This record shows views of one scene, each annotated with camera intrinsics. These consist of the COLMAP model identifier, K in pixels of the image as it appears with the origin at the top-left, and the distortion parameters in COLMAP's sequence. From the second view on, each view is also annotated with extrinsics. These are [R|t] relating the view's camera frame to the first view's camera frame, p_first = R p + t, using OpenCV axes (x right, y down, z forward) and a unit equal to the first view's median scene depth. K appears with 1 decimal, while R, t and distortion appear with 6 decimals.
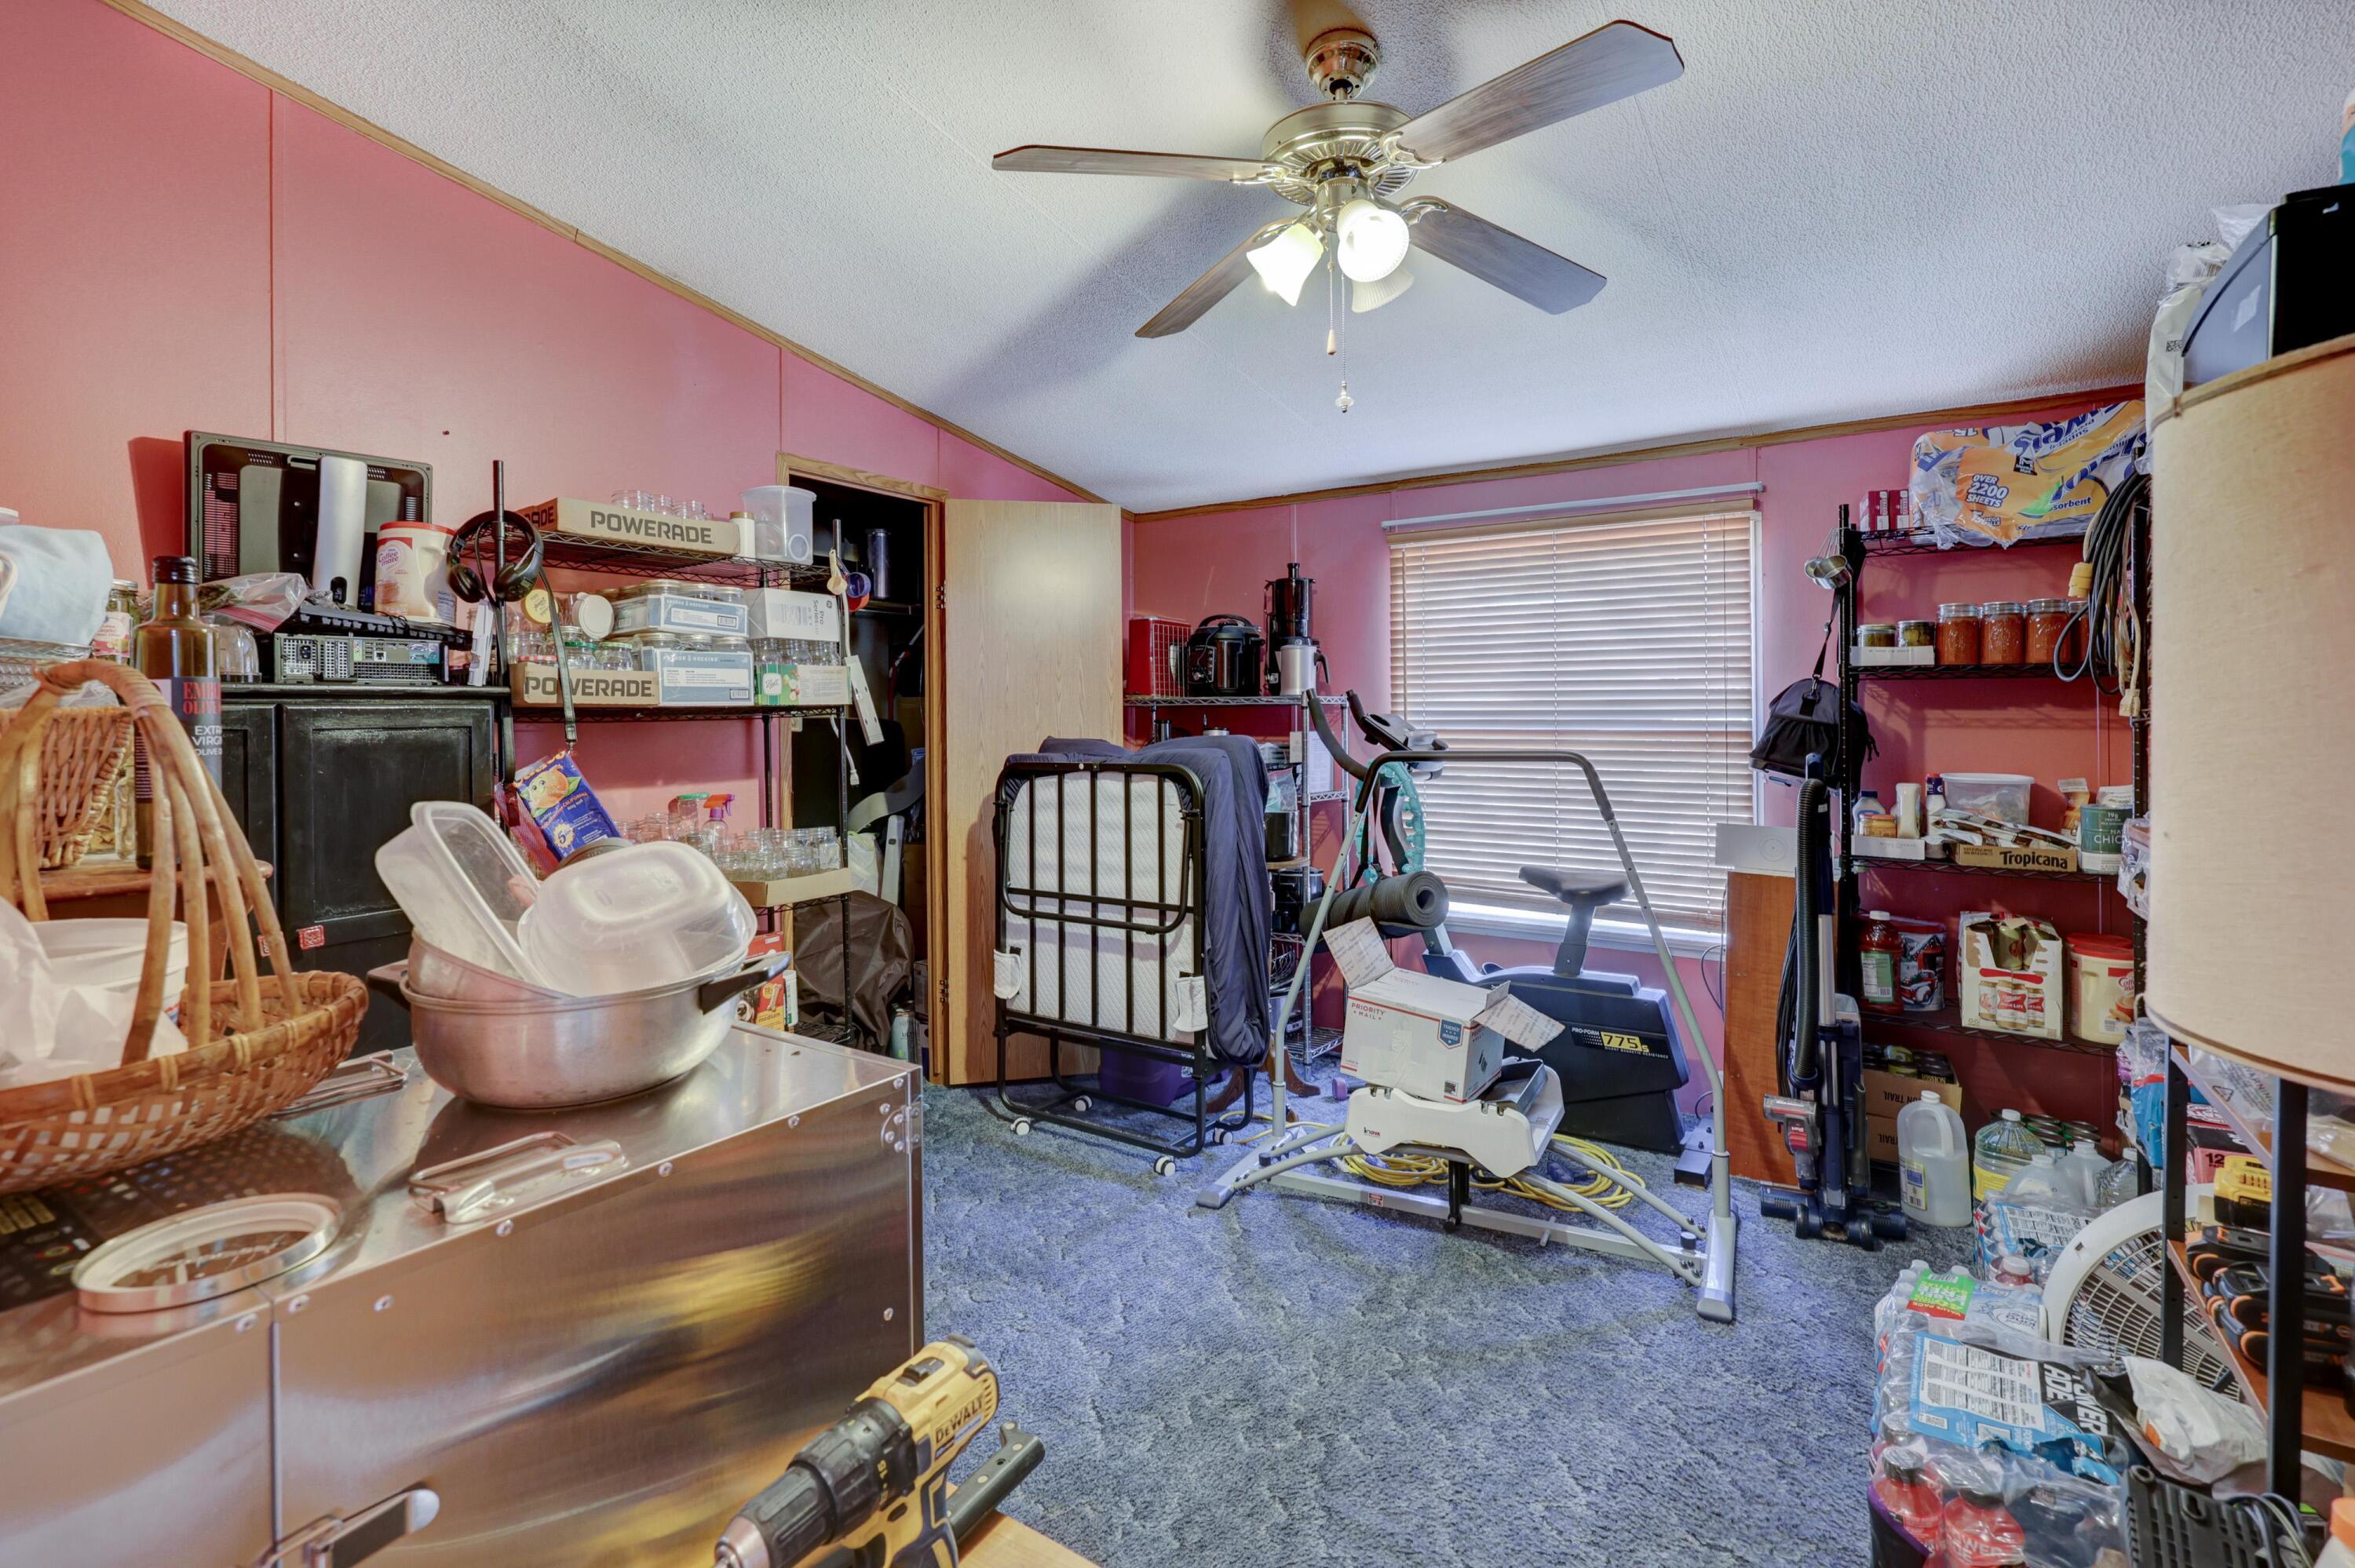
lens RADIAL K [[1159.5, 0, 1144.4], [0, 1159.5, 746.6], [0, 0, 1]] dist [0.001136, -0.000002]
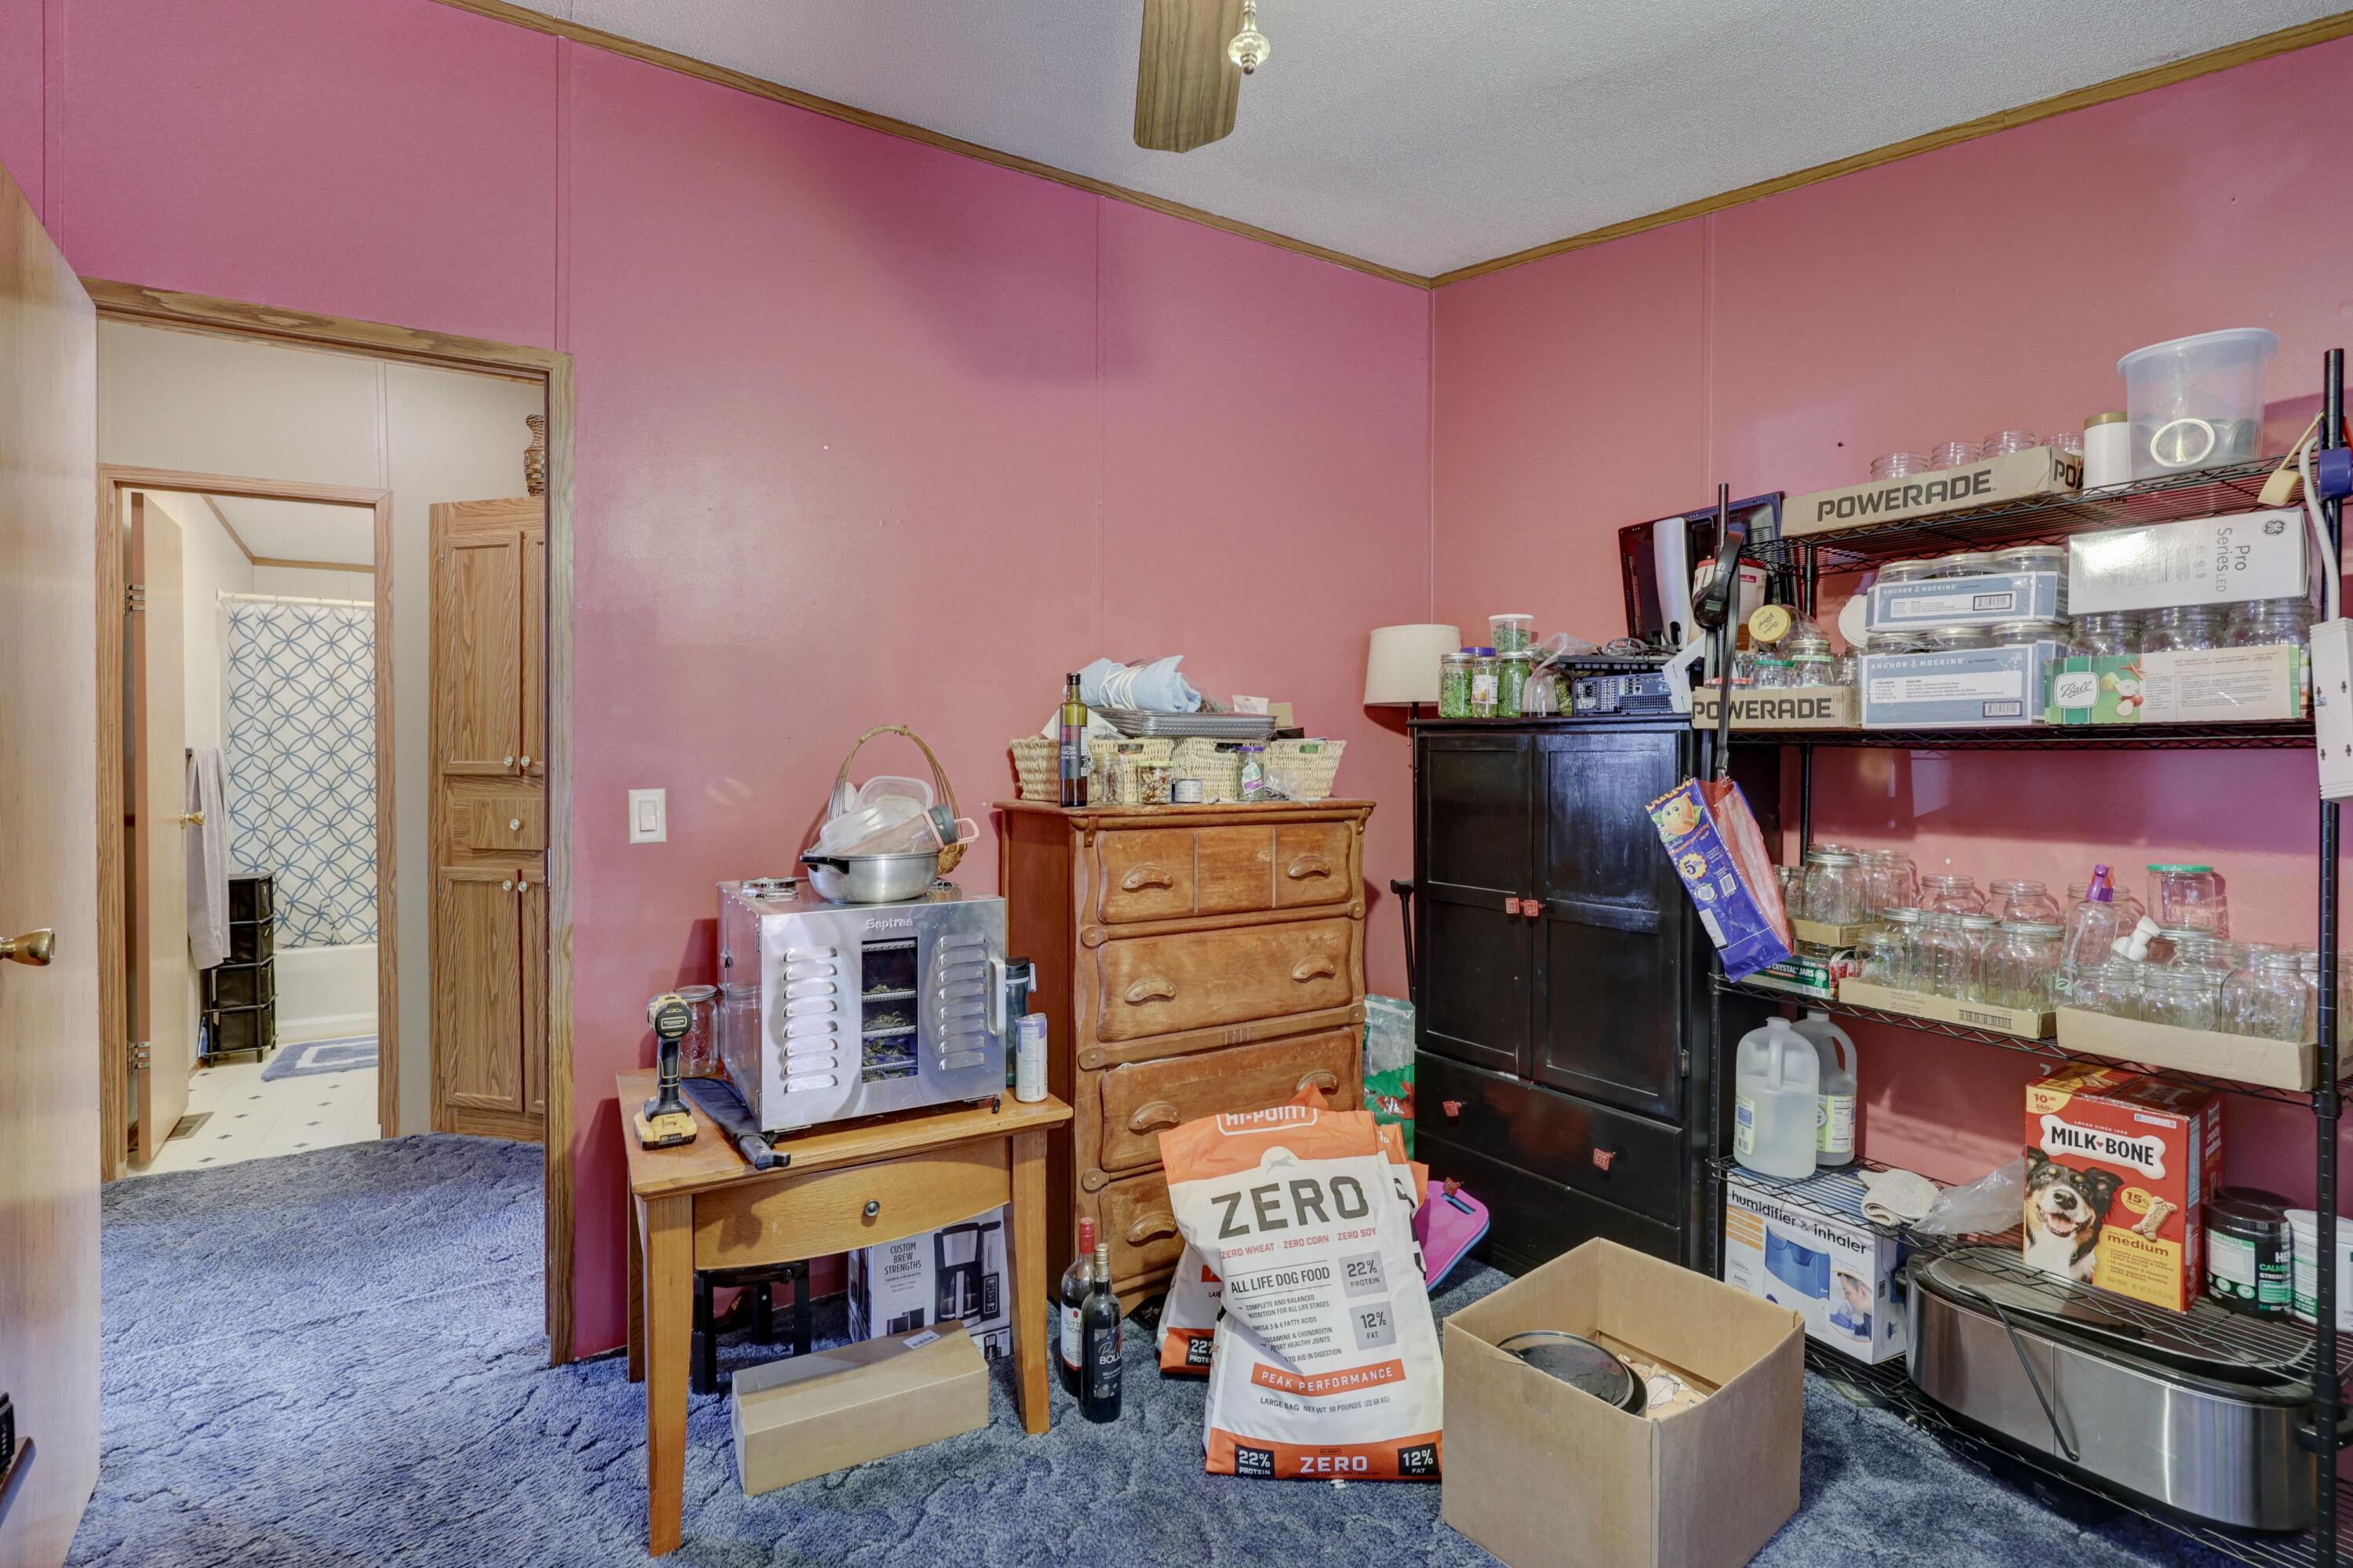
lens RADIAL K [[1158.7, 0, 1143.4], [0, 1158.7, 746.6], [0, 0, 1]] dist [0.001136, -0.000002]
pose [[-0.446321, 0.003901, -0.894864, 0.478744], [-0.023268, 0.999602, 0.015962, -0.022992], [0.894570, 0.027946, -0.446053, 0.873885]]
